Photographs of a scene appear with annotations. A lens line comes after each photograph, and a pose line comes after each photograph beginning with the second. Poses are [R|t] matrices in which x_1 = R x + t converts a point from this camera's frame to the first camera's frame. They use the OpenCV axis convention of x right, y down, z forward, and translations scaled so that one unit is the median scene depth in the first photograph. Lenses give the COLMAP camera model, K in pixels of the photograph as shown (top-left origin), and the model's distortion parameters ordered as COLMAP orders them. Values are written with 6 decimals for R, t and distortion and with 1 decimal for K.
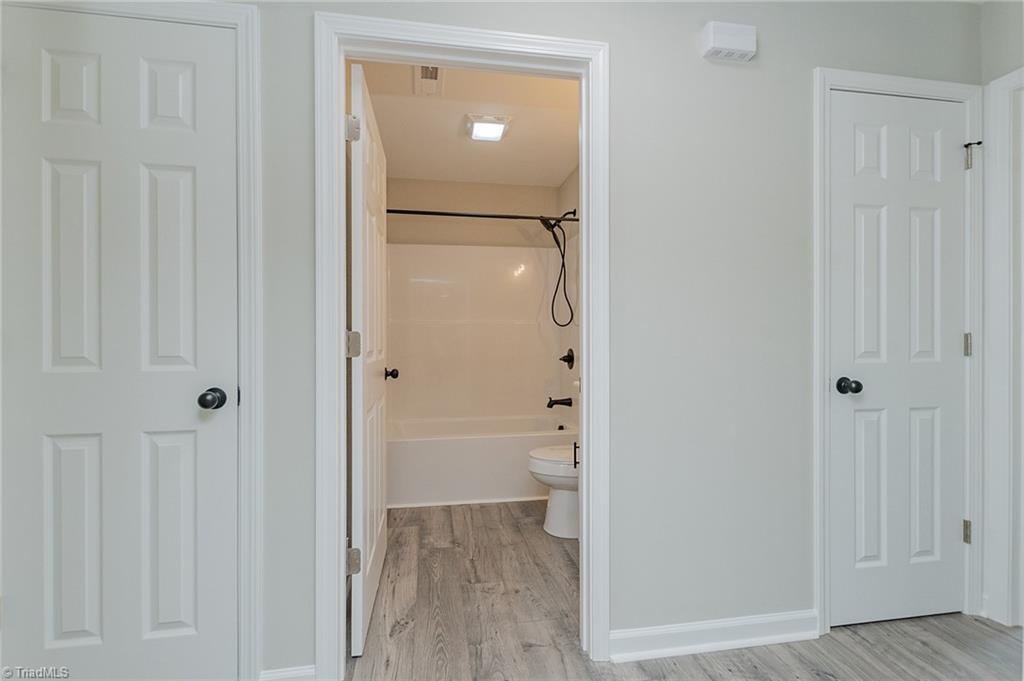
lens RADIAL K [[456.2, 0, 510.7], [0, 456.2, 344.5], [0, 0, 1]] dist [0.007579, -0.003251]
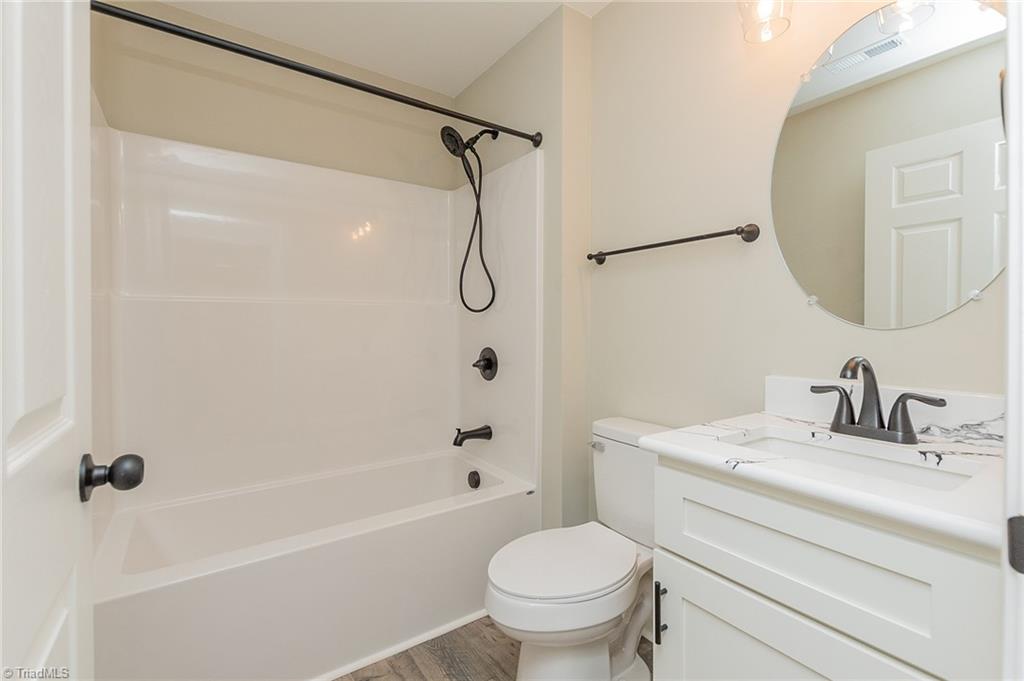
lens RADIAL K [[456.2, 0, 513.0], [0, 456.2, 333.3], [0, 0, 1]] dist [0.007579, -0.003251]
pose [[0.908020, -0.002797, 0.418916, -0.101868], [0.001362, 0.999992, 0.003726, -0.012722], [-0.418924, -0.002813, 0.908017, 0.418917]]
